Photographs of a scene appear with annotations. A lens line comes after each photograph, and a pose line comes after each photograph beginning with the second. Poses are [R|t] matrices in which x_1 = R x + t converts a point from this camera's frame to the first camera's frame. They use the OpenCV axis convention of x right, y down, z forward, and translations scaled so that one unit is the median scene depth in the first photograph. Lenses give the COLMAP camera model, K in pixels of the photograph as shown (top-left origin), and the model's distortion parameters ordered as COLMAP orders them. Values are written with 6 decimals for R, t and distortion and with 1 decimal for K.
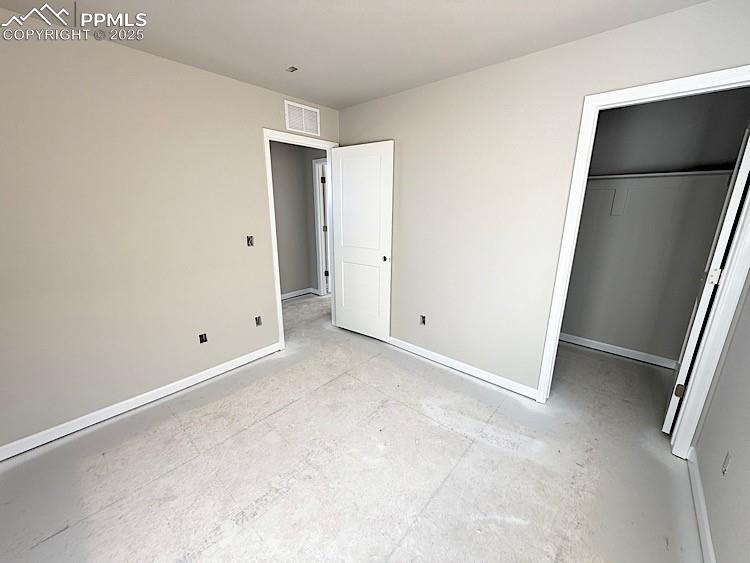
lens RADIAL K [[298.2, 0, 375.3], [0, 298.2, 281.8], [0, 0, 1]] dist [-0.000329, 0.000112]
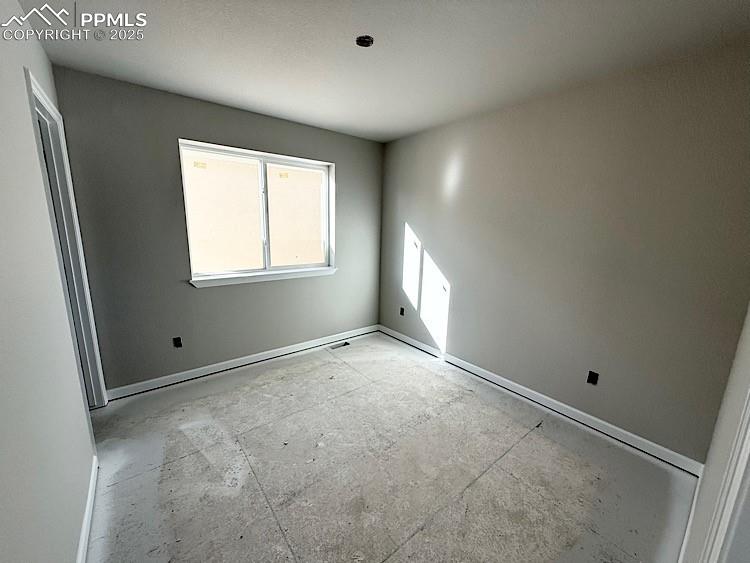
lens RADIAL K [[298.2, 0, 371.4], [0, 298.2, 282.0], [0, 0, 1]] dist [-0.000329, 0.000112]
pose [[-0.982150, -0.062465, 0.177422, -0.285507], [0.020519, 0.902040, 0.431164, -0.388678], [-0.186975, 0.427108, -0.884658, 1.546893]]
